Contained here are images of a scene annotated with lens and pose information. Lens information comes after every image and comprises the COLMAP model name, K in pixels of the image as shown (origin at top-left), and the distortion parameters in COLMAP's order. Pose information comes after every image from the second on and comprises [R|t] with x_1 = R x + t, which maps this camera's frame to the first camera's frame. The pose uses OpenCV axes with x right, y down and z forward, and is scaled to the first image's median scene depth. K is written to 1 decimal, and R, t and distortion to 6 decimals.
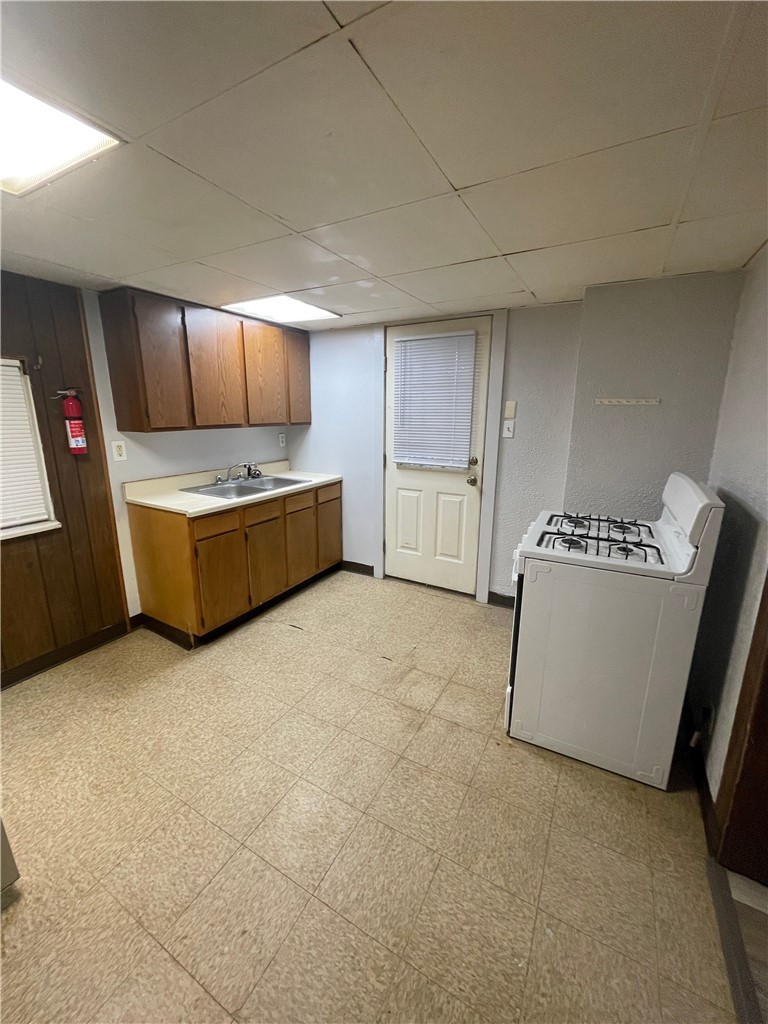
lens RADIAL K [[411.4, 0, 380.2], [0, 411.4, 506.2], [0, 0, 1]] dist [-0.005332, 0.002161]
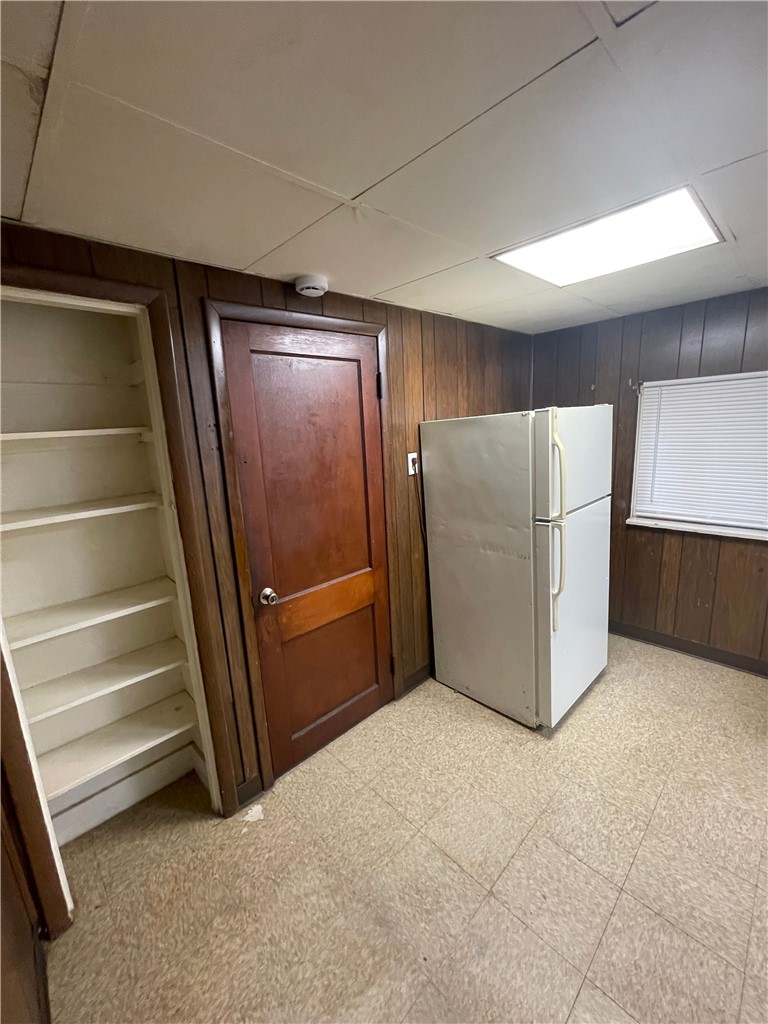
lens RADIAL K [[411.4, 0, 379.6], [0, 411.4, 504.5], [0, 0, 1]] dist [-0.001321, -0.000246]
pose [[-0.291468, 0.193899, -0.936723, 0.269956], [-0.164355, 0.954528, 0.248725, -0.084702], [0.942356, 0.226450, -0.246346, 0.248840]]
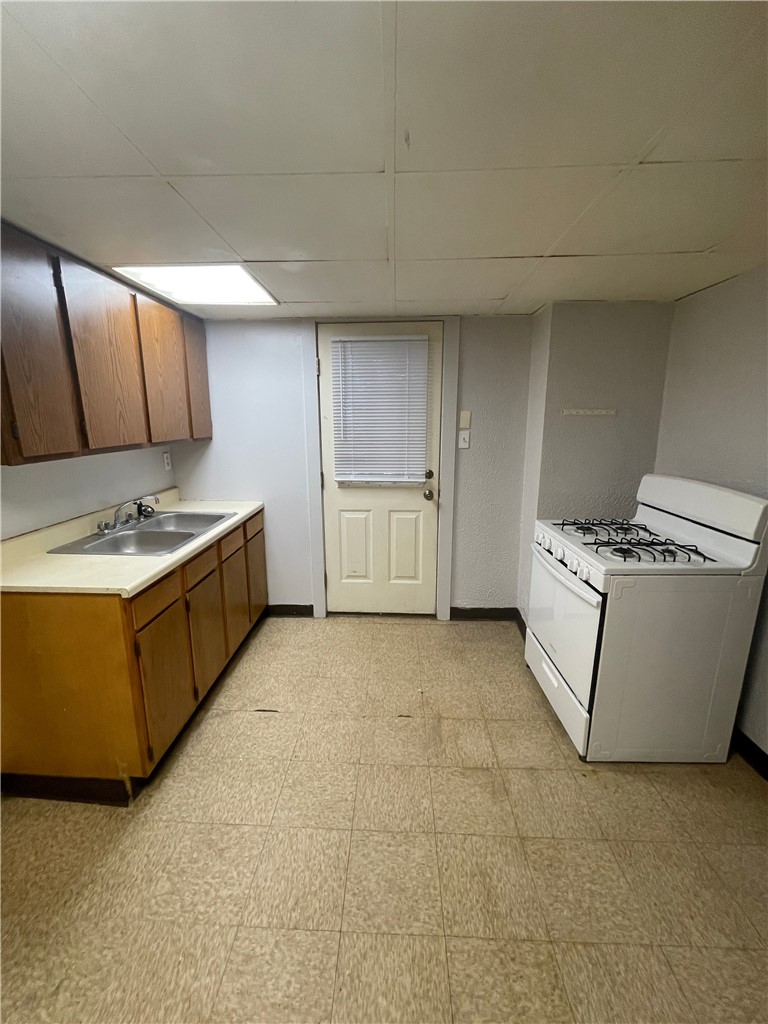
lens RADIAL K [[411.4, 0, 379.6], [0, 411.4, 504.5], [0, 0, 1]] dist [-0.001321, -0.000246]
pose [[0.890182, -0.099754, 0.444550, -0.314713], [0.109460, 0.993984, 0.003857, -0.059525], [-0.442260, 0.045227, 0.895746, 0.219571]]
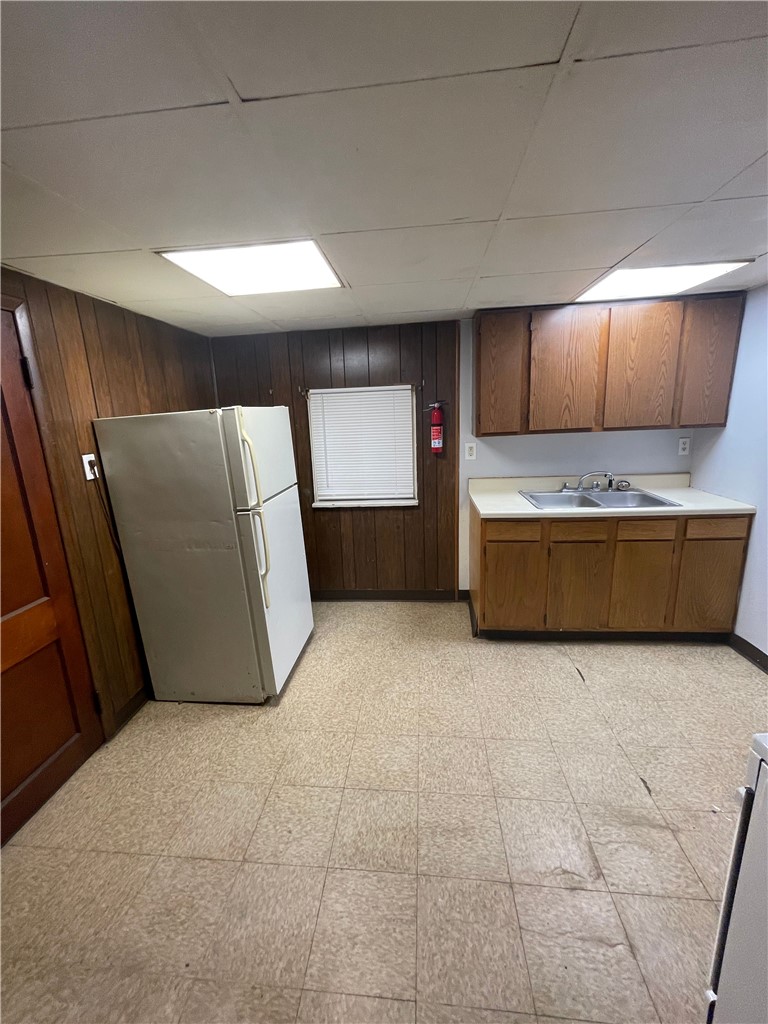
lens RADIAL K [[411.4, 0, 380.2], [0, 411.4, 506.2], [0, 0, 1]] dist [-0.005332, 0.002161]
pose [[0.400643, 0.180023, -0.898375, 0.315135], [-0.163467, 0.978821, 0.123243, -0.074203], [0.901534, 0.097479, 0.421585, 0.250879]]
